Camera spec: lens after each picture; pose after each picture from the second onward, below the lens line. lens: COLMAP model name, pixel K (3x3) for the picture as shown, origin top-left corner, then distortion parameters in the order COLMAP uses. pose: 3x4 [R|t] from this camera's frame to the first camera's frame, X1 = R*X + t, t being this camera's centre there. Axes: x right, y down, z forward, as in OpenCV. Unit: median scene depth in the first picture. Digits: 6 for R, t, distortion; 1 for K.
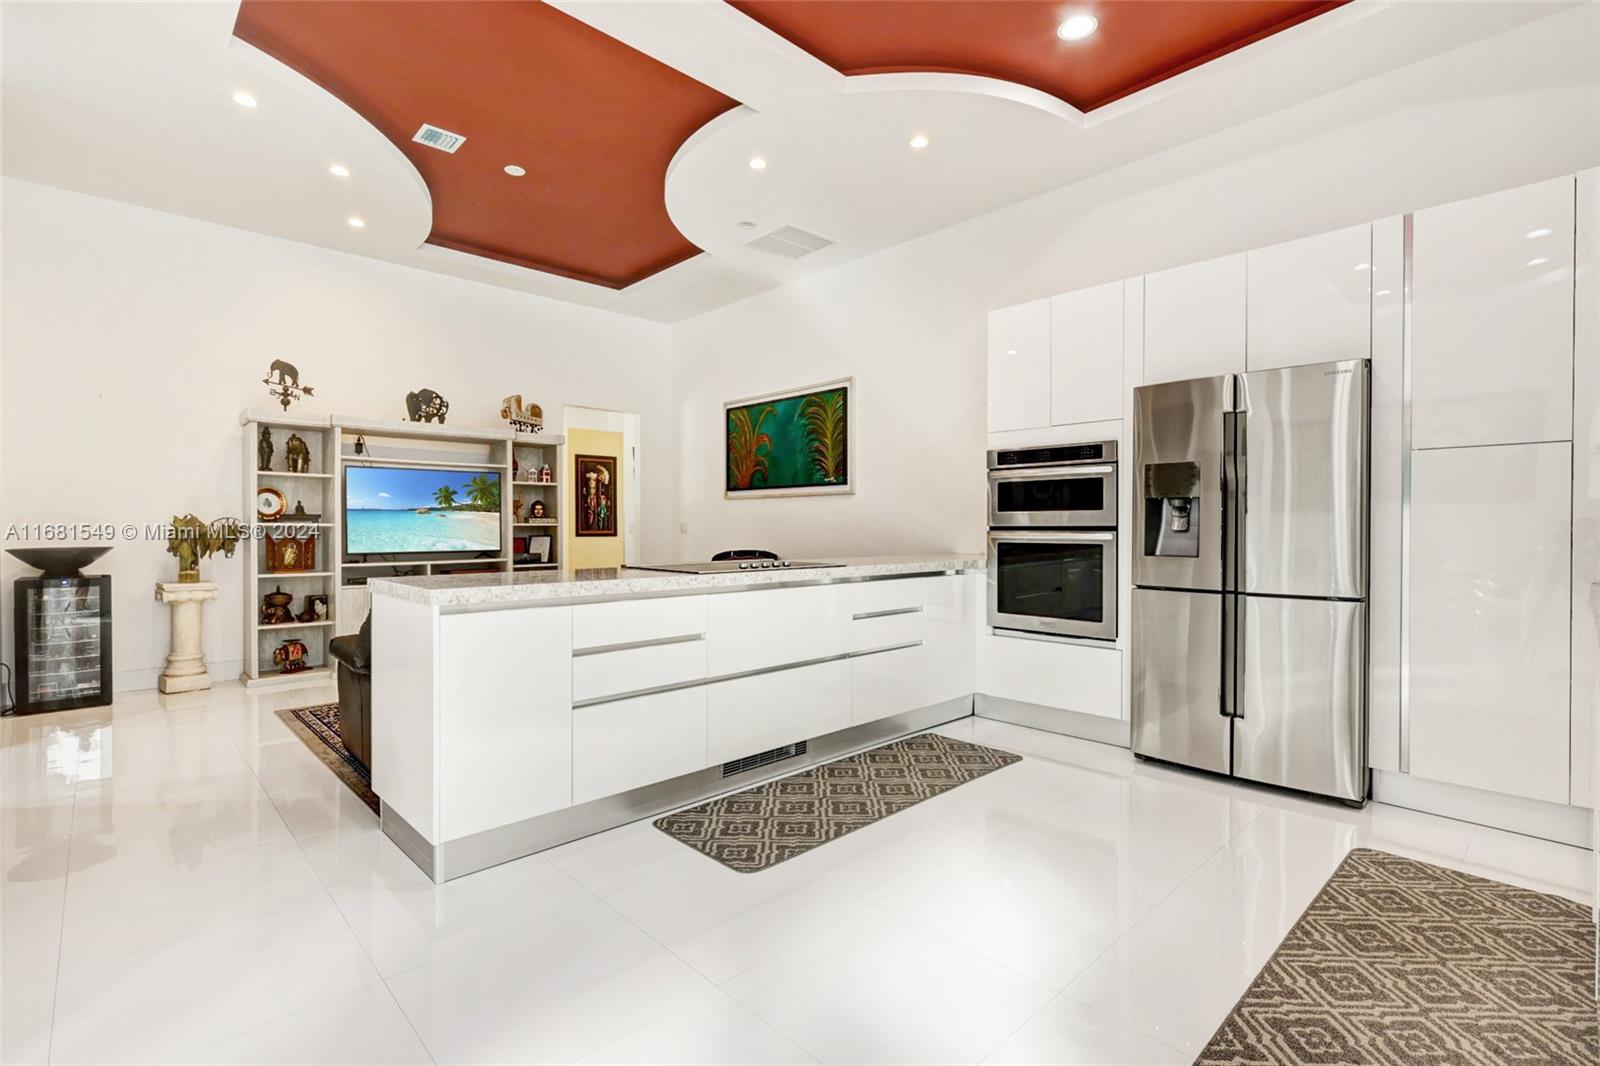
lens RADIAL K [[734.6, 0, 800.0], [0, 734.6, 533.0], [0, 0, 1]] dist [-0.003191, 0.000228]
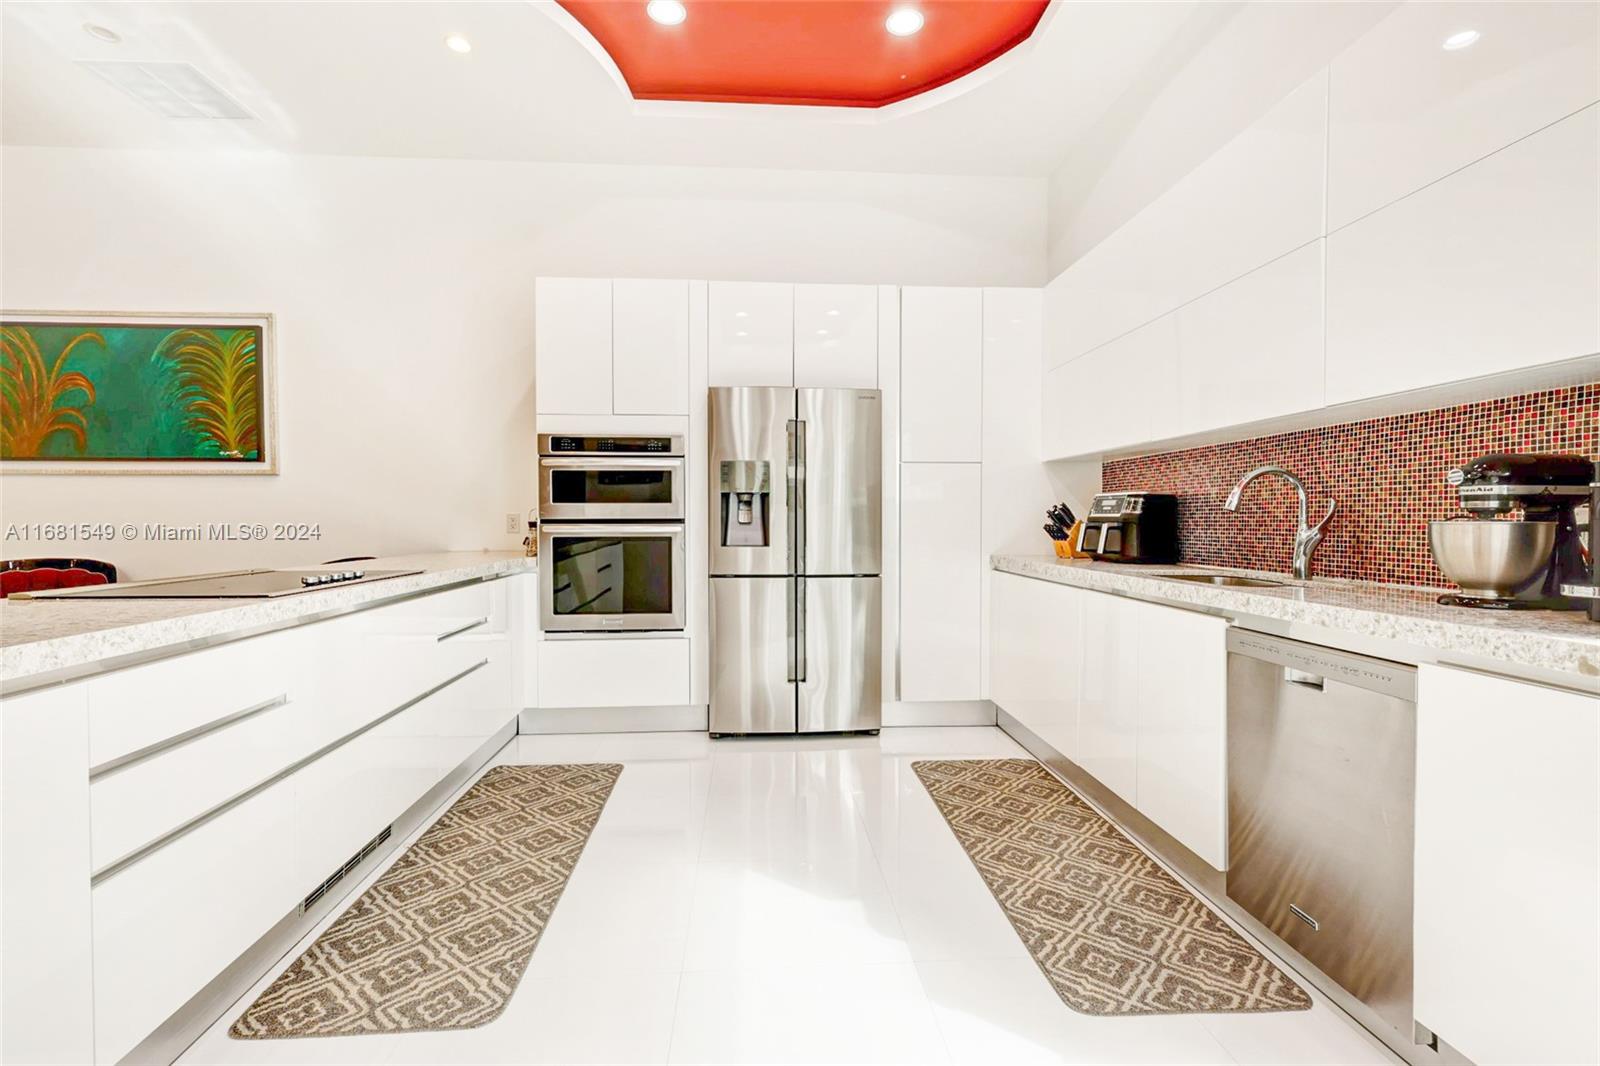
lens RADIAL K [[734.6, 0, 800.0], [0, 734.6, 533.0], [0, 0, 1]] dist [-0.003191, 0.000228]
pose [[0.637974, -0.015205, 0.769908, -0.195651], [0.007608, 0.999881, 0.013443, -0.001591], [-0.770020, -0.002719, 0.638013, 0.161637]]
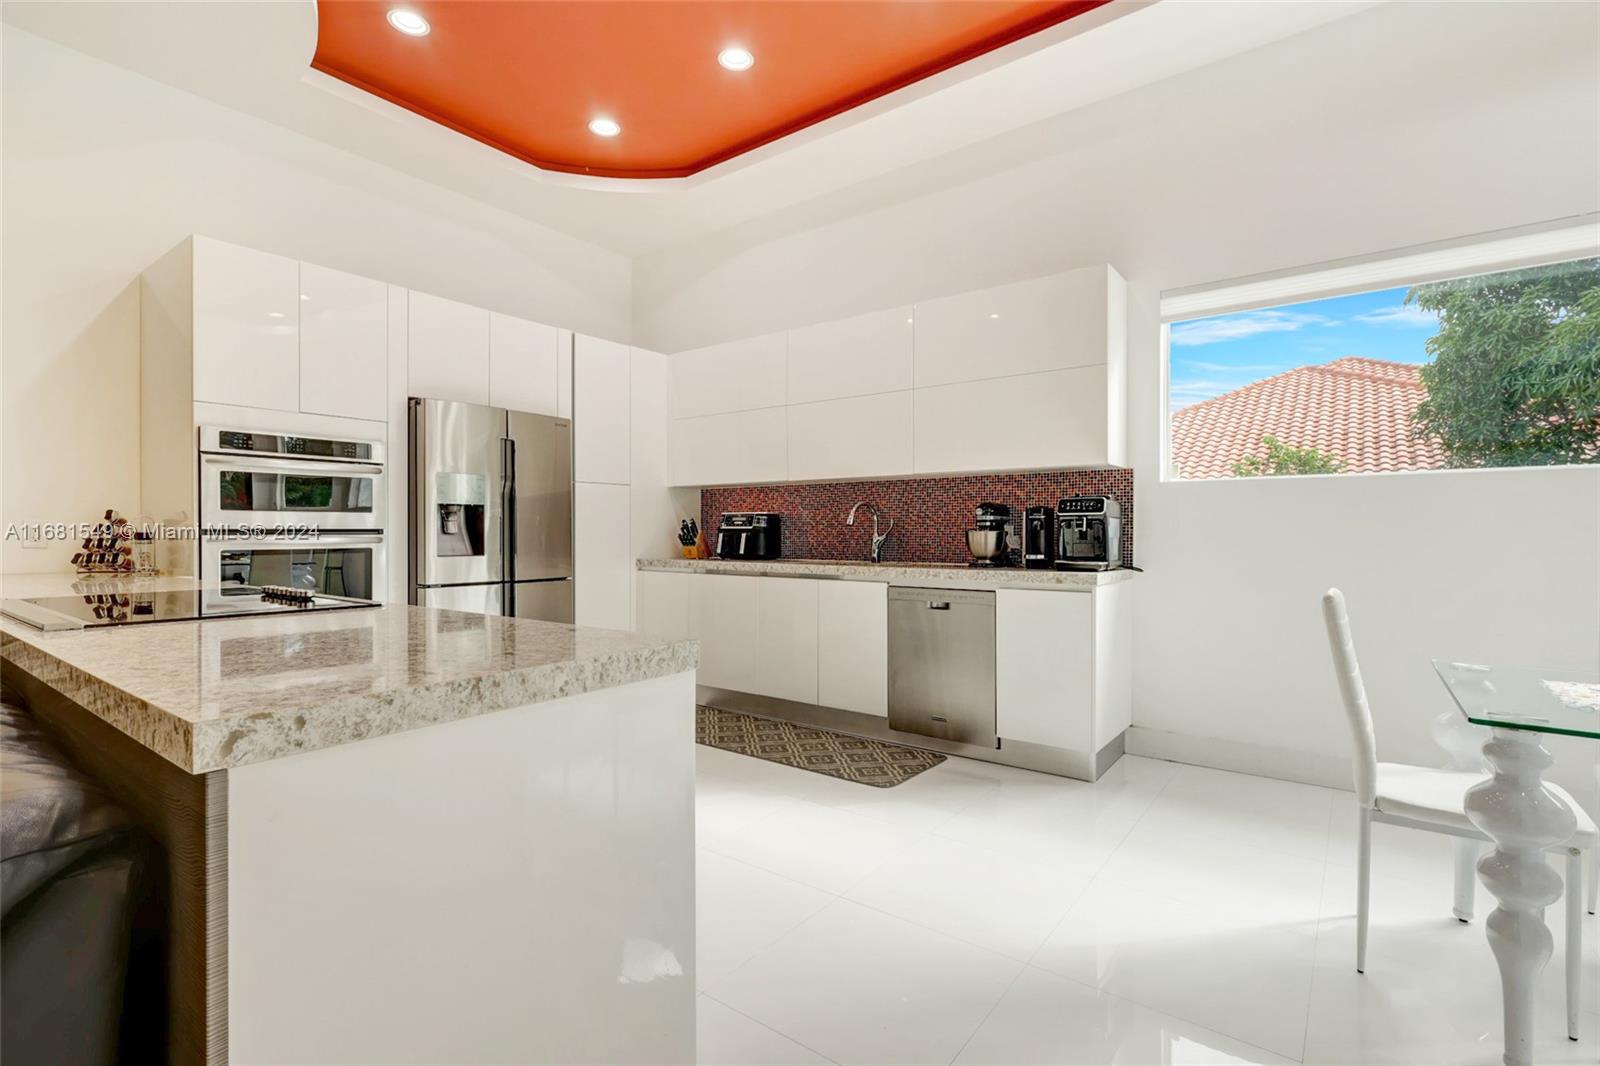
lens RADIAL K [[734.6, 0, 800.0], [0, 734.6, 533.0], [0, 0, 1]] dist [-0.003191, 0.000228]
pose [[-0.162543, -0.003649, 0.986695, -0.479543], [0.009101, 0.999945, 0.005198, -0.003756], [-0.986660, 0.009825, -0.162501, 0.454637]]
